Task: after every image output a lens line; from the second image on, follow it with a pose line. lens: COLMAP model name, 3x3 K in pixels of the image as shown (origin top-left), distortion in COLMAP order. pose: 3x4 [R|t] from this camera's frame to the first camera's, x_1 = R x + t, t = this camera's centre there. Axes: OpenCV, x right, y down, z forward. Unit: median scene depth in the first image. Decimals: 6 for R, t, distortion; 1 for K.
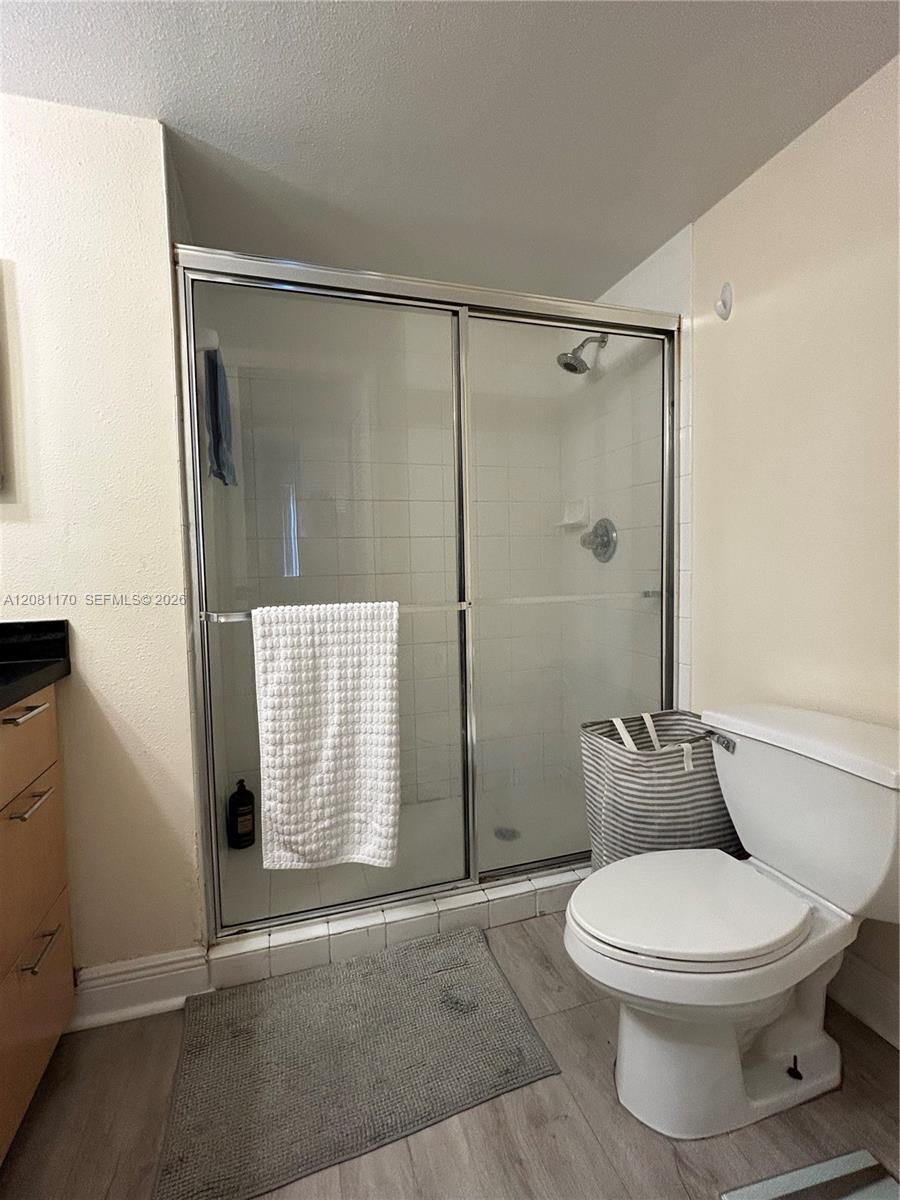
lens RADIAL K [[557.7, 0, 452.6], [0, 557.7, 600.4], [0, 0, 1]] dist [-0.001593, -0.000254]
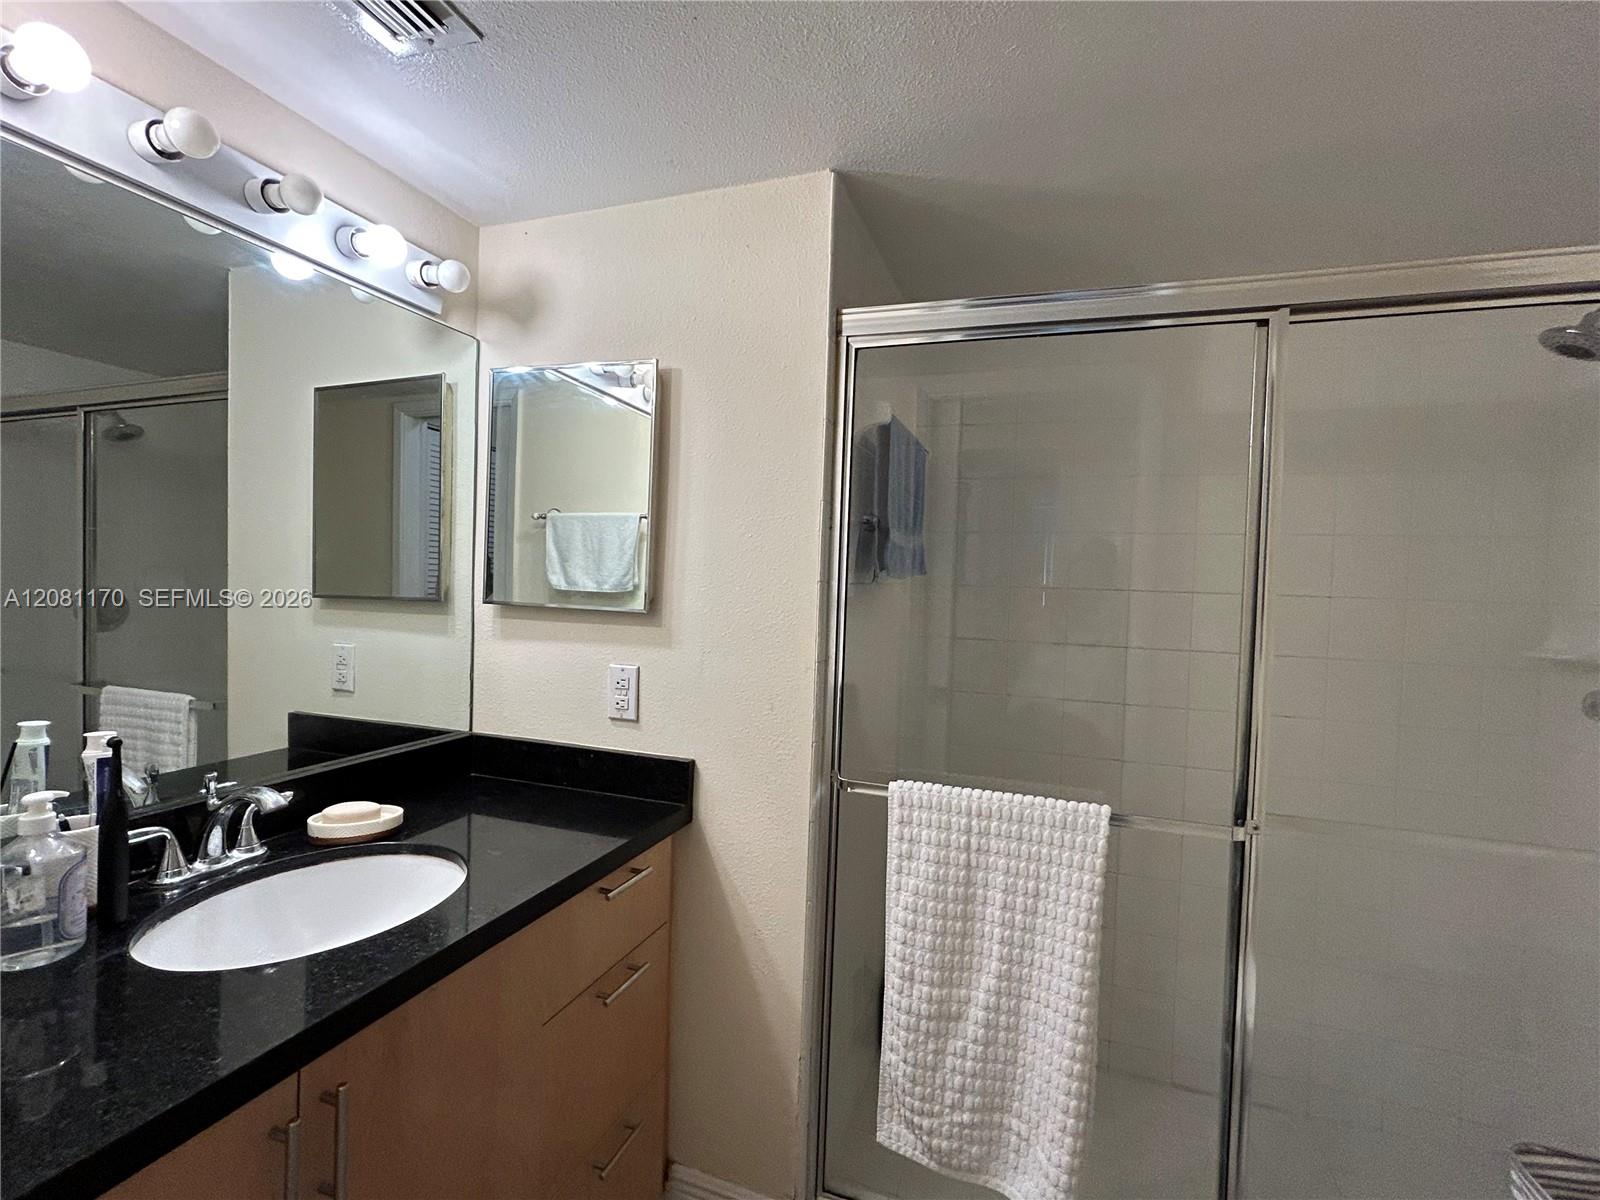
lens RADIAL K [[743.7, 0, 798.3], [0, 743.7, 604.1], [0, 0, 1]] dist [-0.001593, -0.000254]
pose [[0.795462, 0.066149, -0.602383, 0.110581], [-0.091359, 0.995754, -0.011296, -0.186551], [0.599078, 0.064019, 0.798127, 0.132241]]
